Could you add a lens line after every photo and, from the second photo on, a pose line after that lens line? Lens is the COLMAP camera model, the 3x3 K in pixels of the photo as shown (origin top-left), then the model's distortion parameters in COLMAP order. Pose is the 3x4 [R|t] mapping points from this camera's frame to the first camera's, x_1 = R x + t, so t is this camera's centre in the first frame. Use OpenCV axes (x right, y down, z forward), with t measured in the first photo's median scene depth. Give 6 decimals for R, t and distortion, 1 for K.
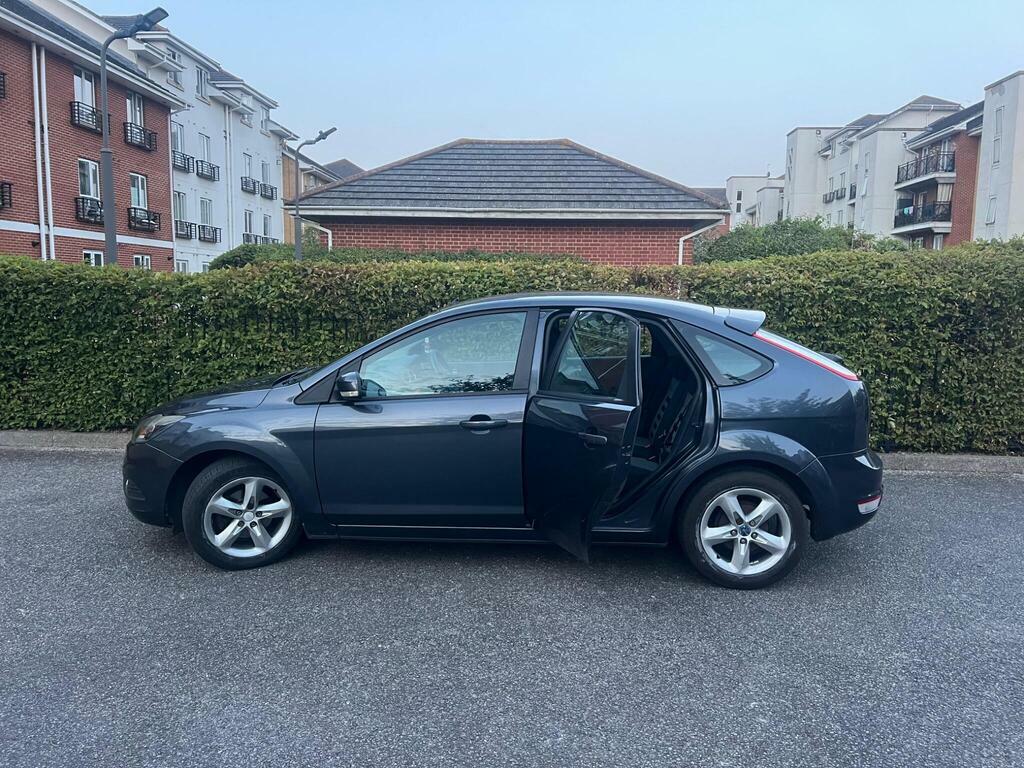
lens RADIAL K [[773.2, 0, 519.6], [0, 773.2, 390.2], [0, 0, 1]] dist [0.043191, -0.053911]
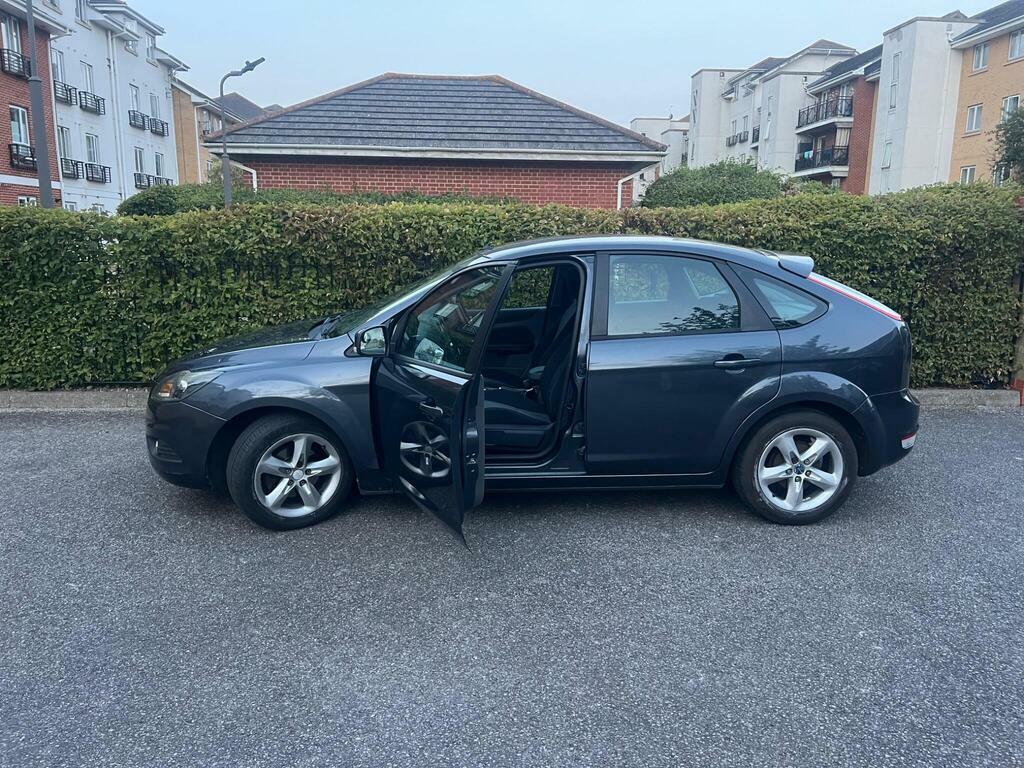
lens RADIAL K [[773.2, 0, 516.1], [0, 773.2, 394.6], [0, 0, 1]] dist [0.043191, -0.053911]
pose [[0.992443, -0.028305, 0.119395, -0.050923], [0.019148, 0.996835, 0.077156, -0.001185], [-0.121201, -0.074286, 0.989844, 0.007720]]
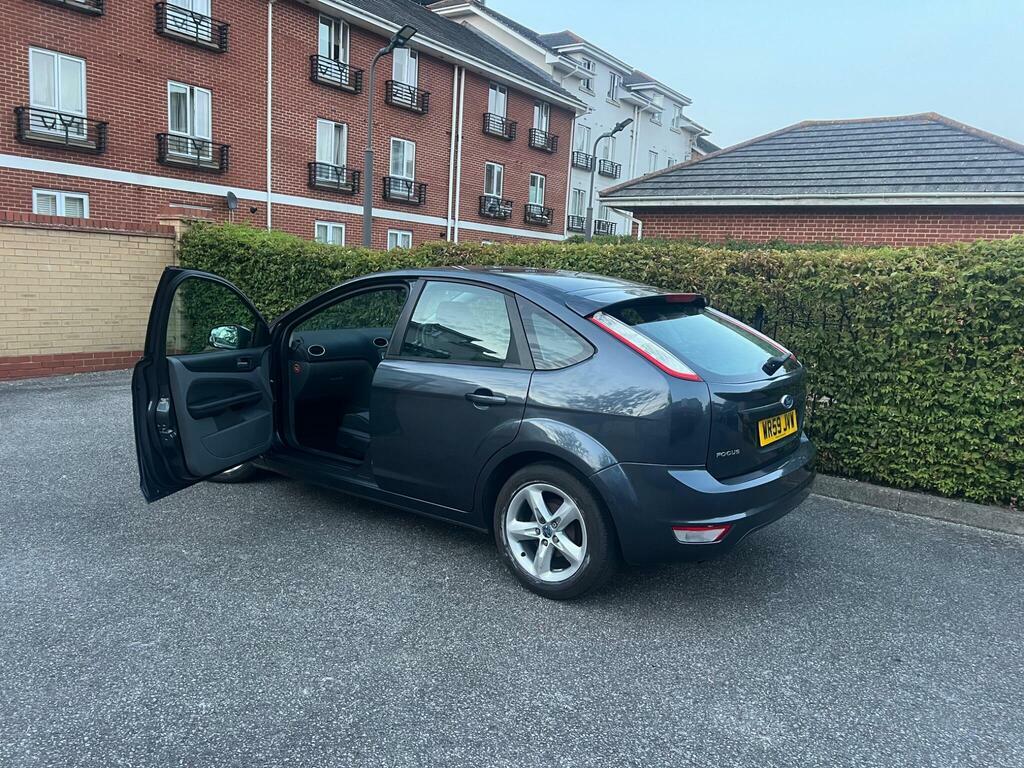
lens RADIAL K [[773.2, 0, 513.1], [0, 773.2, 391.1], [0, 0, 1]] dist [0.043191, -0.053911]
pose [[0.844815, 0.113857, -0.522804, 0.176526], [-0.111286, 0.993120, 0.036452, -0.002344], [0.523357, 0.027386, 0.851673, 0.052647]]
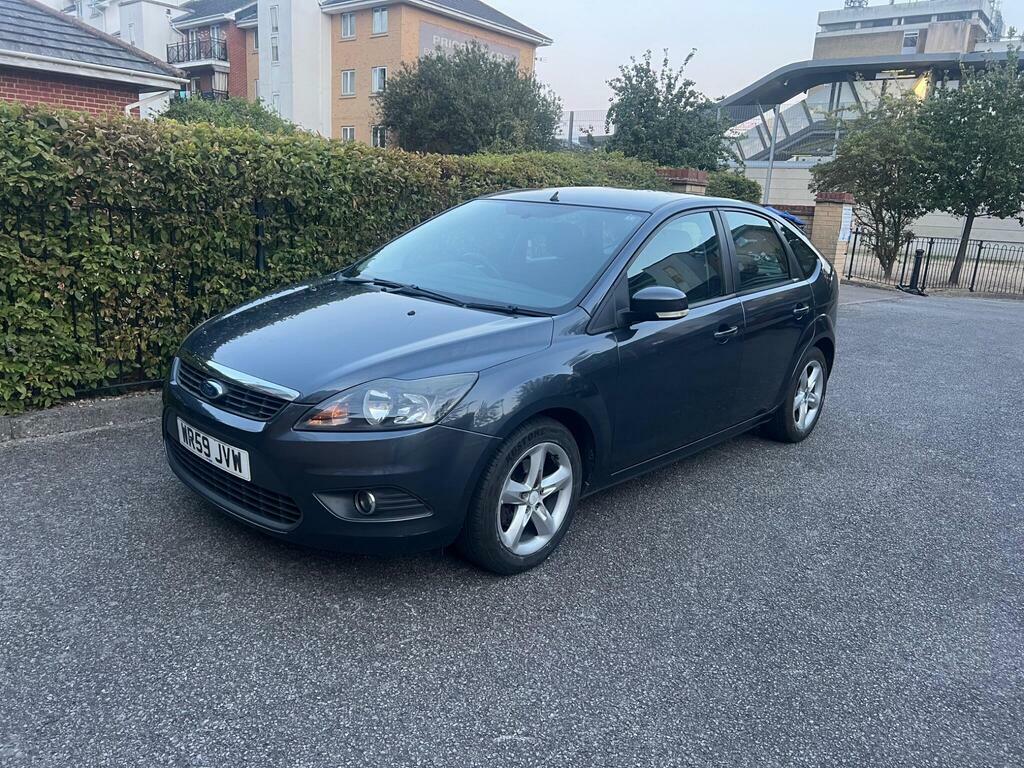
lens RADIAL K [[773.2, 0, 508.2], [0, 773.2, 390.9], [0, 0, 1]] dist [0.043191, -0.053911]
pose [[0.606334, -0.166285, 0.777630, -0.243183], [0.053605, 0.984215, 0.168663, -0.015504], [-0.793401, -0.060581, 0.605677, 0.155440]]
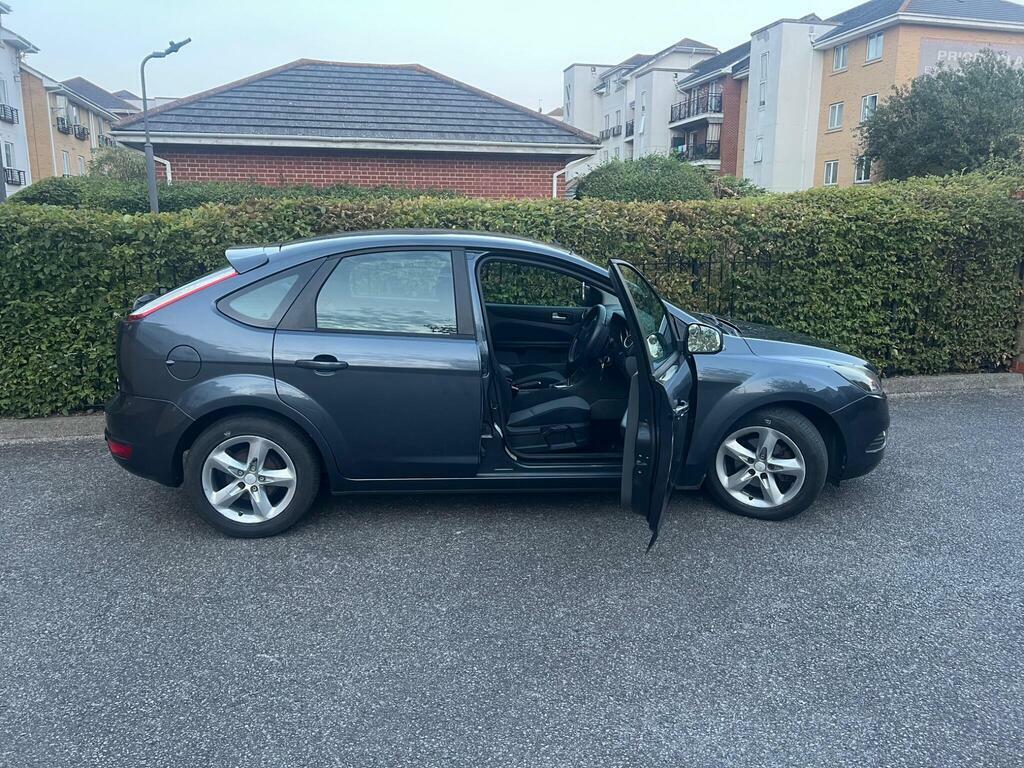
lens RADIAL K [[773.2, 0, 506.9], [0, 773.2, 391.1], [0, 0, 1]] dist [0.043191, -0.053911]
pose [[0.959606, -0.070389, 0.272399, -0.140105], [0.048197, 0.995013, 0.087328, -0.008831], [-0.277188, -0.070671, 0.958213, 0.047964]]
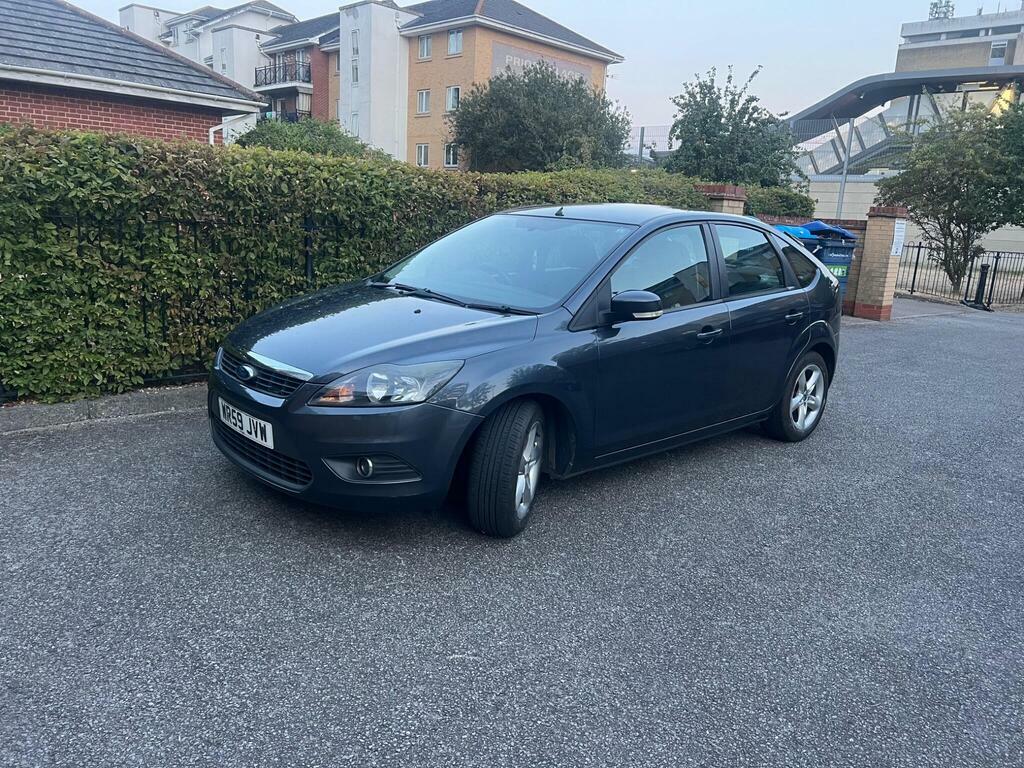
lens RADIAL K [[773.2, 0, 517.9], [0, 773.2, 385.7], [0, 0, 1]] dist [0.043191, -0.053911]
pose [[0.670041, -0.136439, 0.729678, -0.251295], [0.047928, 0.988864, 0.140892, -0.012174], [-0.740776, -0.059431, 0.669118, 0.118855]]
